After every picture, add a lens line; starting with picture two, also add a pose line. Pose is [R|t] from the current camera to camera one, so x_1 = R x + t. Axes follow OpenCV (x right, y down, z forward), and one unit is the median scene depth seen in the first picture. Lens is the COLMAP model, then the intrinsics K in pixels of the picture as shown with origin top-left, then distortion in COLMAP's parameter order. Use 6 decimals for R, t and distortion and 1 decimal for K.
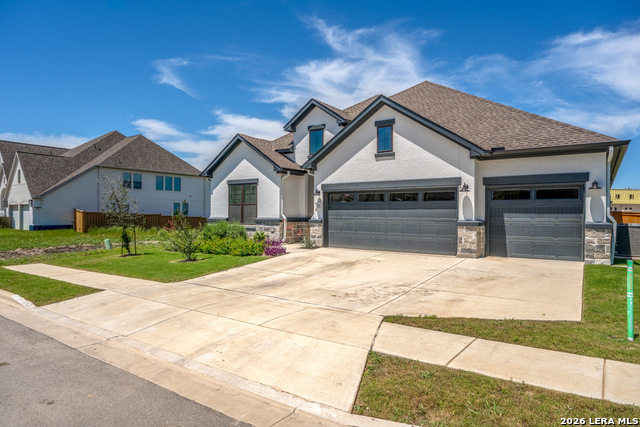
lens RADIAL K [[405.0, 0, 319.2], [0, 405.0, 215.6], [0, 0, 1]] dist [-0.006568, 0.000256]
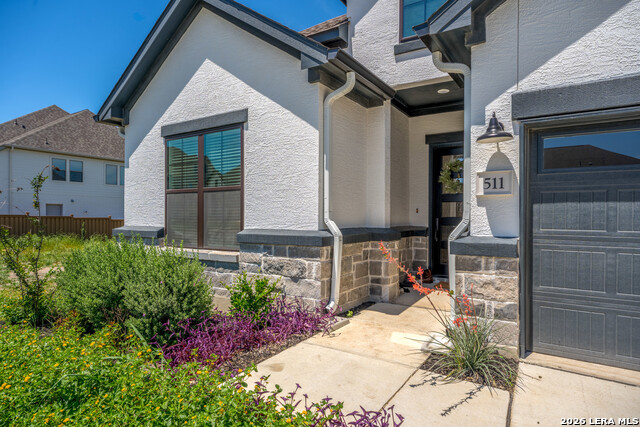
lens RADIAL K [[377.8, 0, 319.0], [0, 377.8, 219.6], [0, 0, 1]] dist [-0.007304, 0.002960]
pose [[0.999306, -0.001230, 0.037220, -0.108299], [0.001096, 0.999993, 0.003632, -0.003793], [-0.037225, -0.003589, 0.999300, 0.721897]]
